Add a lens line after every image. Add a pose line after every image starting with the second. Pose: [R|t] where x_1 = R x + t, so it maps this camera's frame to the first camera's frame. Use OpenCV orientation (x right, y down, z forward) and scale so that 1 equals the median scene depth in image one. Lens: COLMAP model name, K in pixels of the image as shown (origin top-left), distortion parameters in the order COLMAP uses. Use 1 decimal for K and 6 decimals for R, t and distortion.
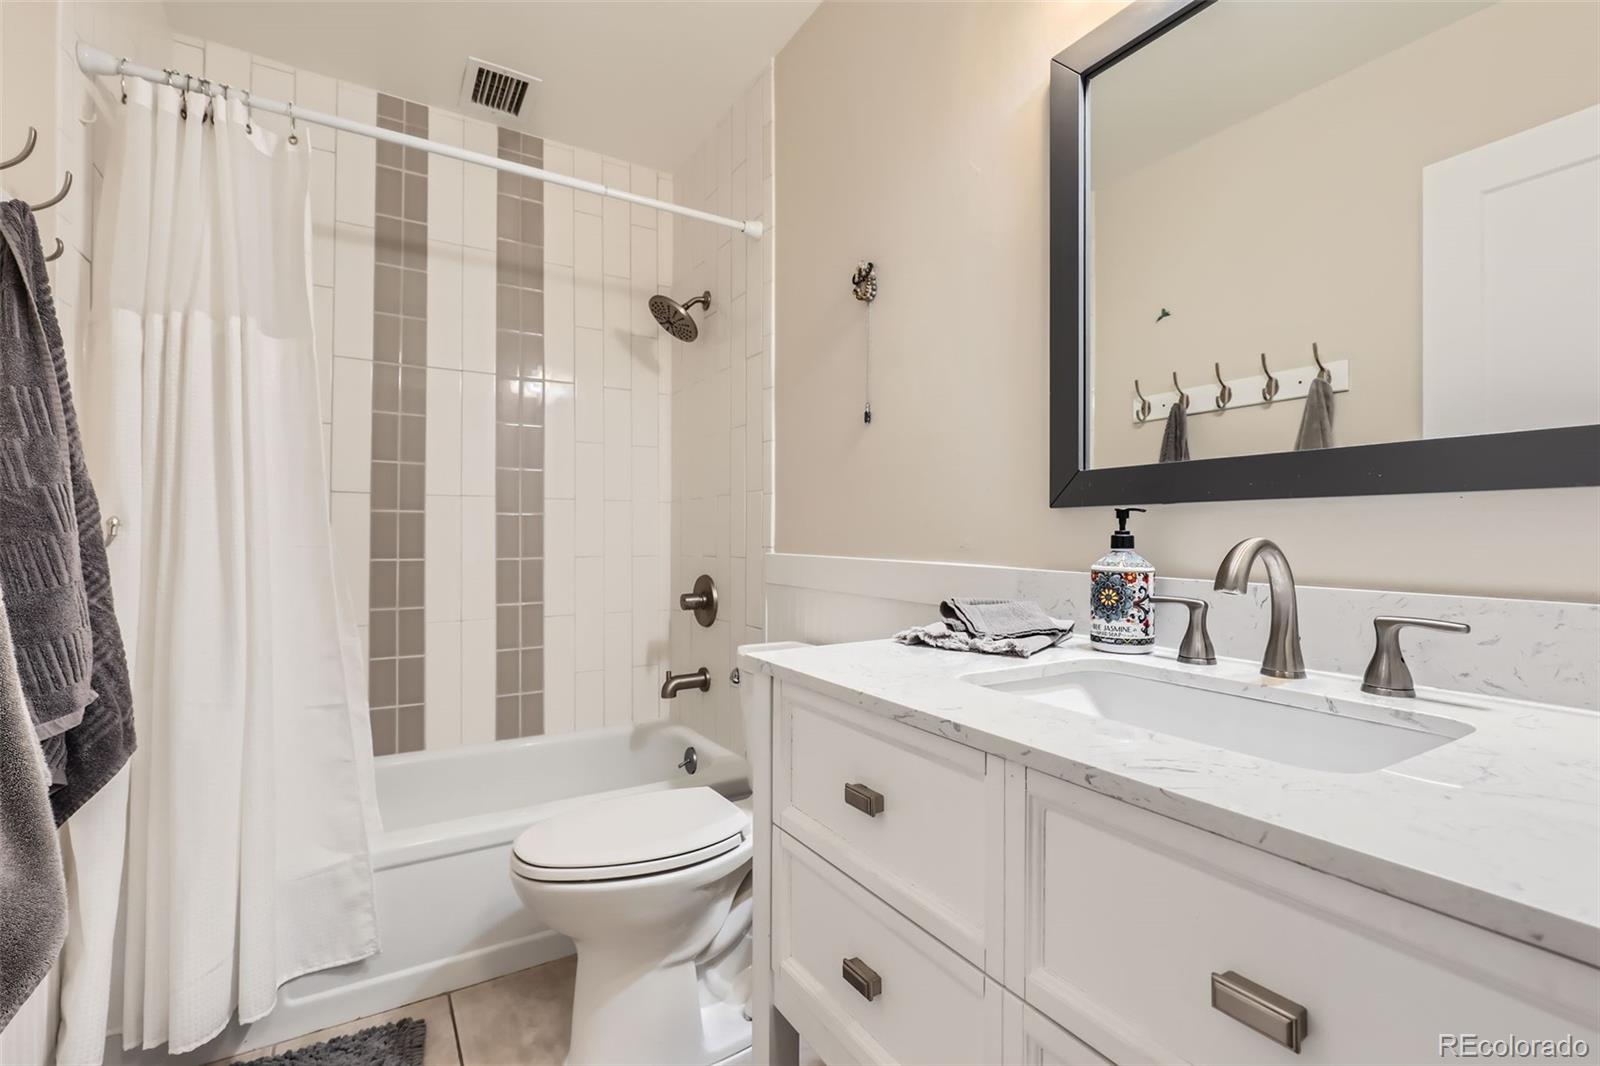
lens RADIAL K [[726.3, 0, 802.4], [0, 726.3, 527.5], [0, 0, 1]] dist [0.003651, -0.004047]
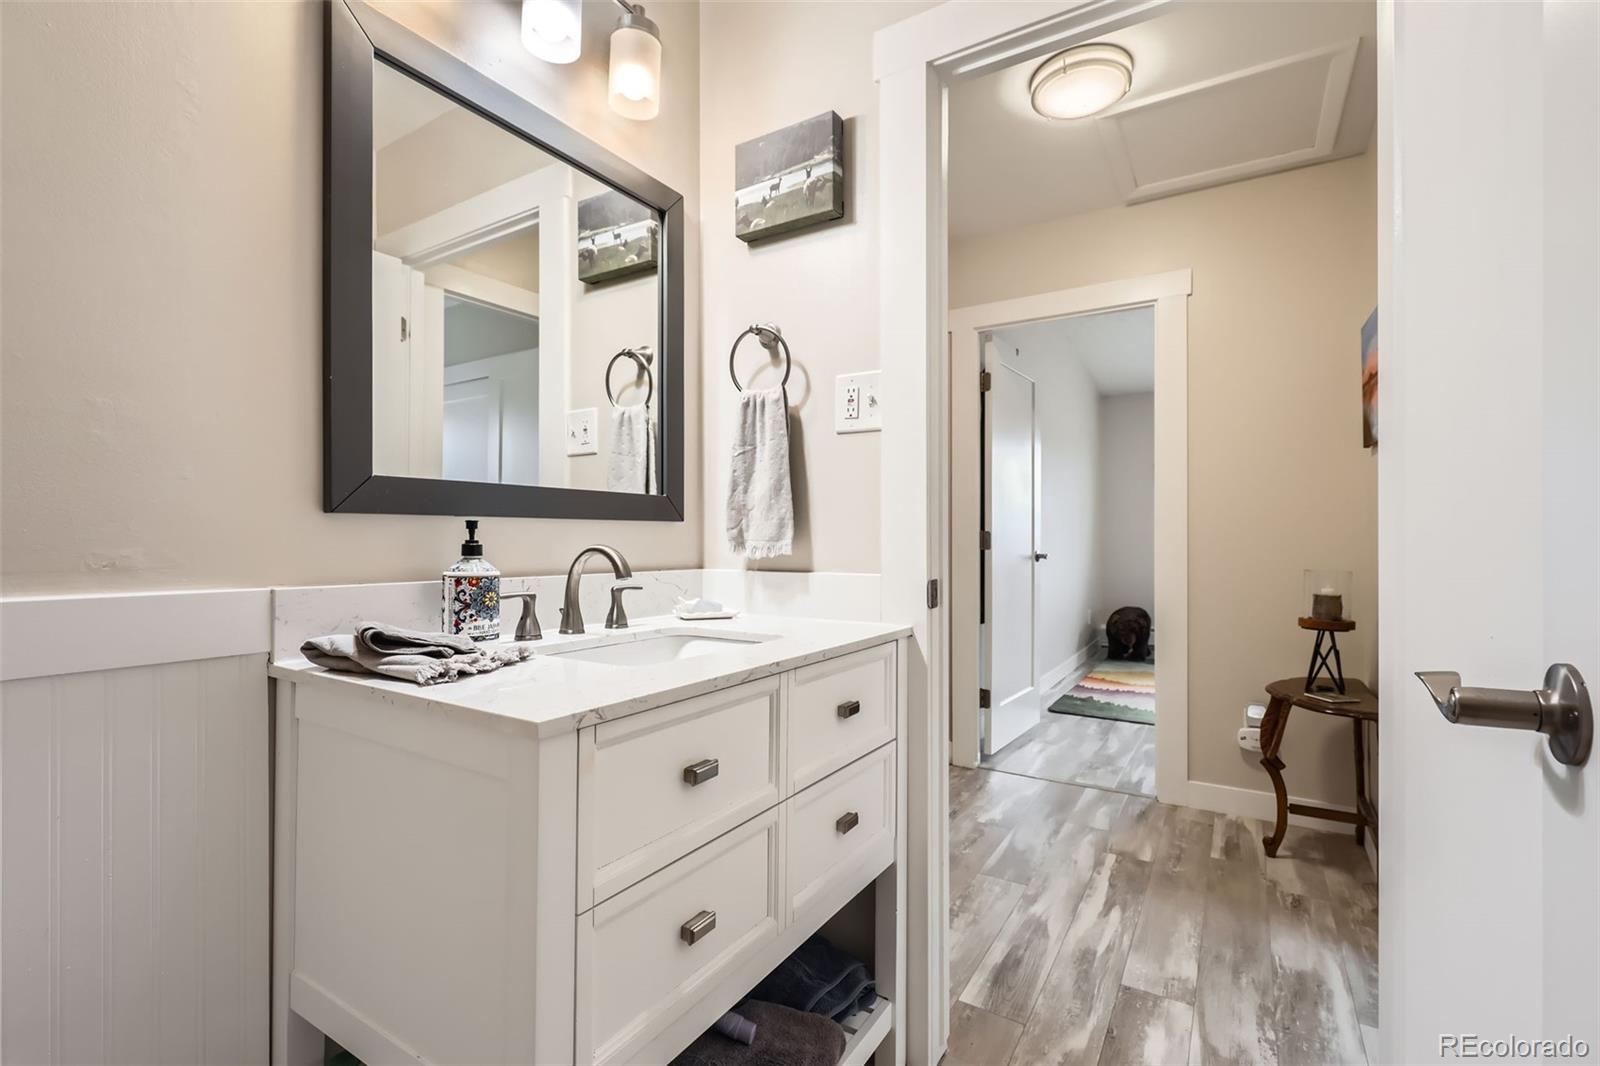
lens RADIAL K [[726.3, 0, 797.1], [0, 726.3, 535.0], [0, 0, 1]] dist [0.003651, -0.004047]
pose [[-0.461314, 0.000397, 0.887237, -0.803874], [-0.014752, 0.999858, -0.008118, -0.001633], [-0.887115, -0.016834, -0.461242, 1.101749]]
